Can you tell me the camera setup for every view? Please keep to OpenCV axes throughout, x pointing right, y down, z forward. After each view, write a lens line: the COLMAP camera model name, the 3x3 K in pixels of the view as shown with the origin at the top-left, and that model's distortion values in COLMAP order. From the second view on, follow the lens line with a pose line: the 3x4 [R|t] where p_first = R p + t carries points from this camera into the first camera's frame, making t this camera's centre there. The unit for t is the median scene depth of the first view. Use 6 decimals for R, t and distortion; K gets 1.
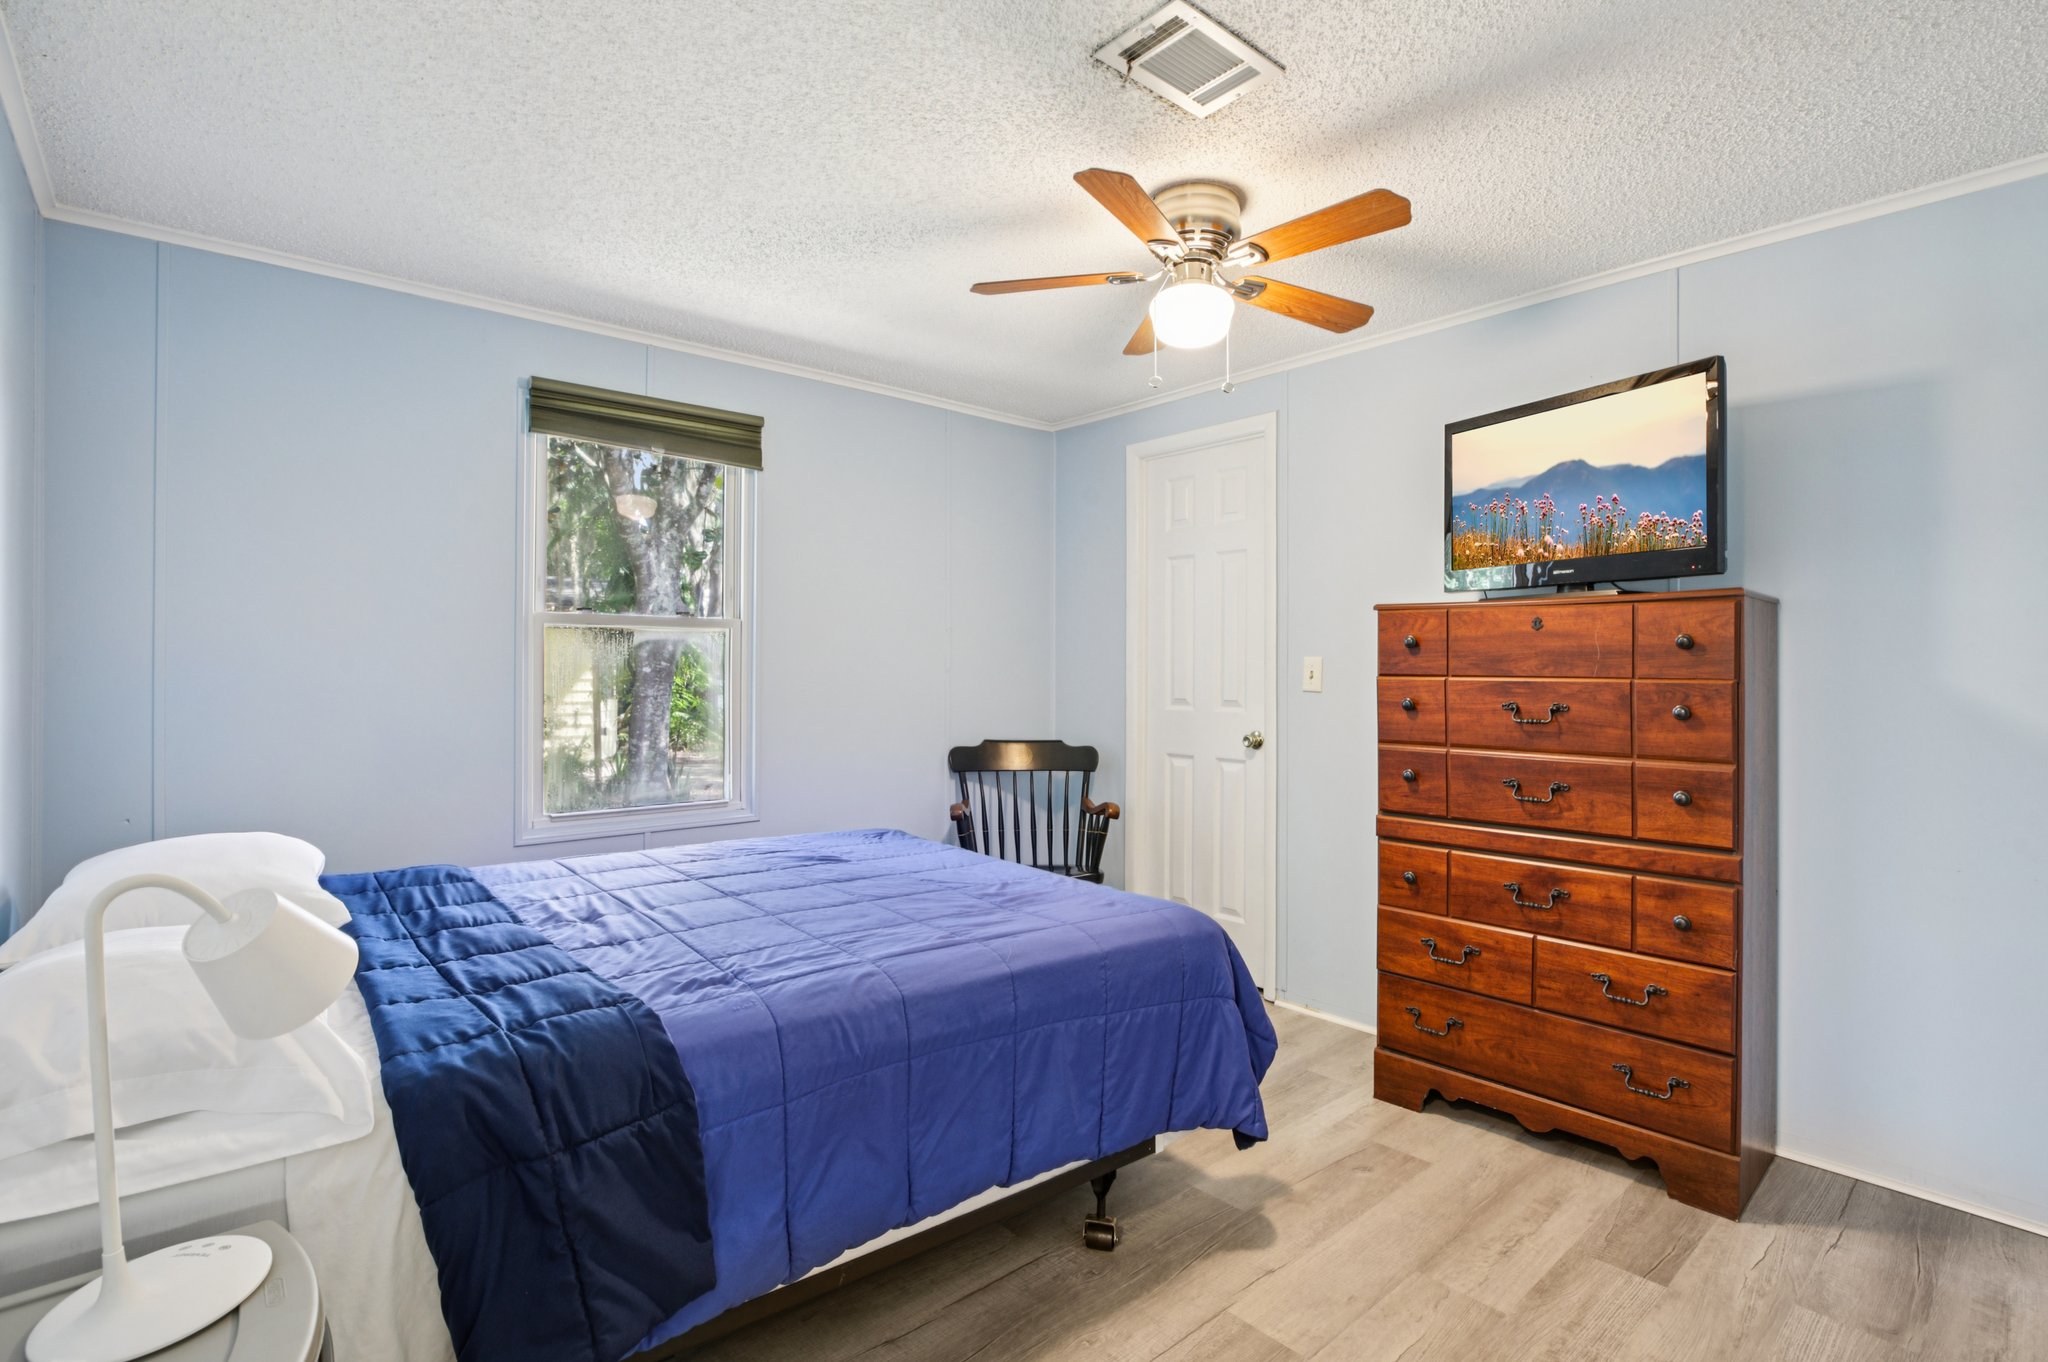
lens RADIAL K [[963.2, 0, 1035.8], [0, 963.2, 679.0], [0, 0, 1]] dist [-0.030781, 0.005624]
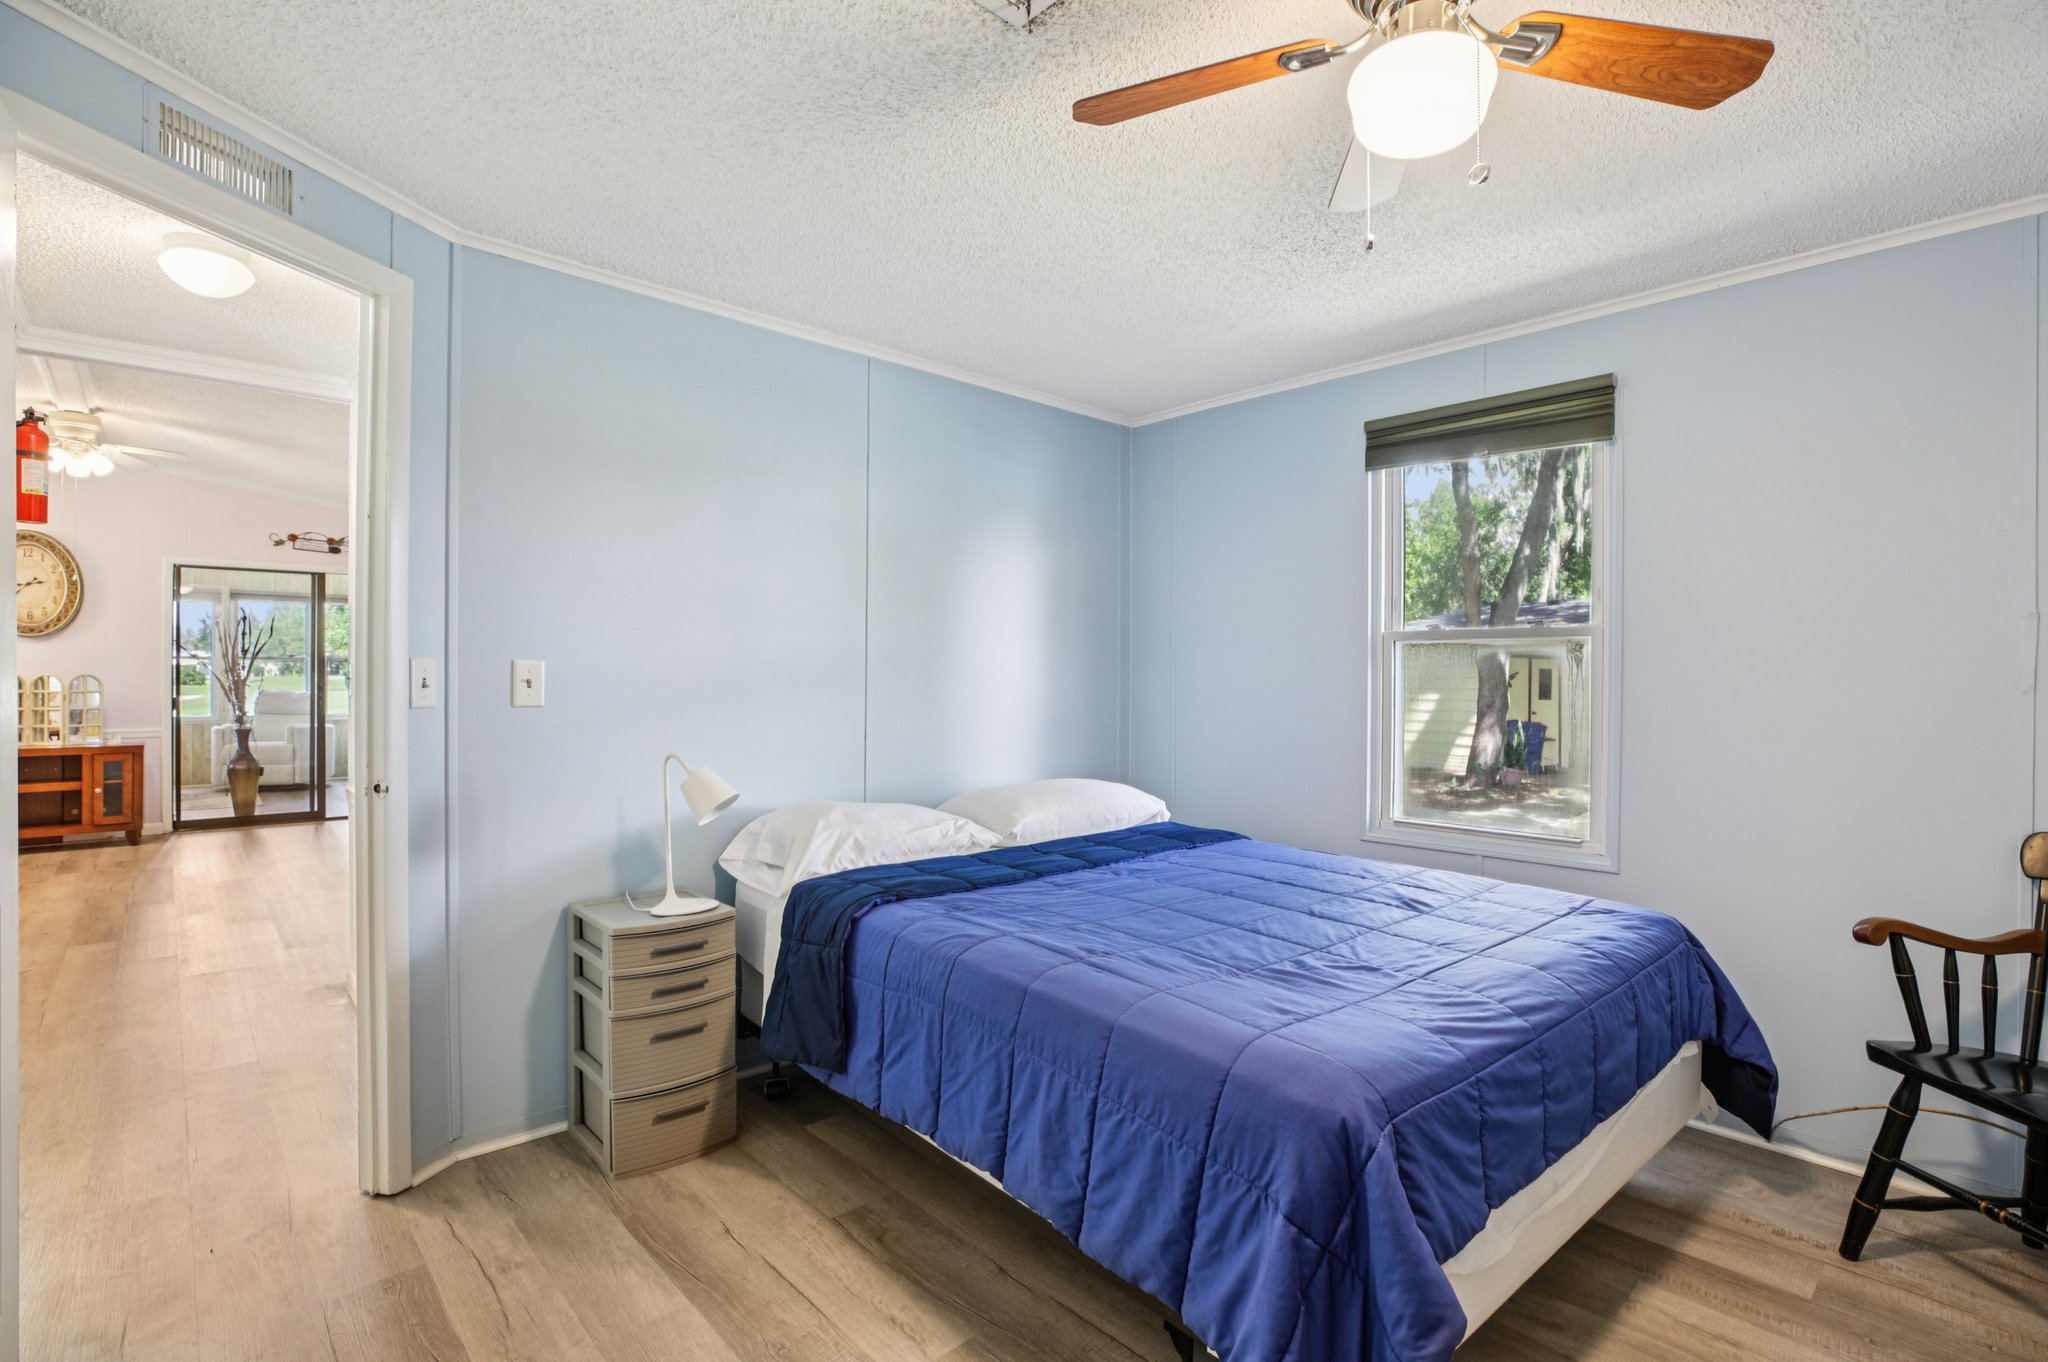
lens RADIAL K [[963.2, 0, 1036.8], [0, 963.2, 679.1], [0, 0, 1]] dist [-0.030781, 0.005624]
pose [[0.044439, -0.000853, -0.999012, 0.564753], [-0.011456, 0.999933, -0.001363, -0.009694], [0.998946, 0.011505, 0.044426, 0.551995]]
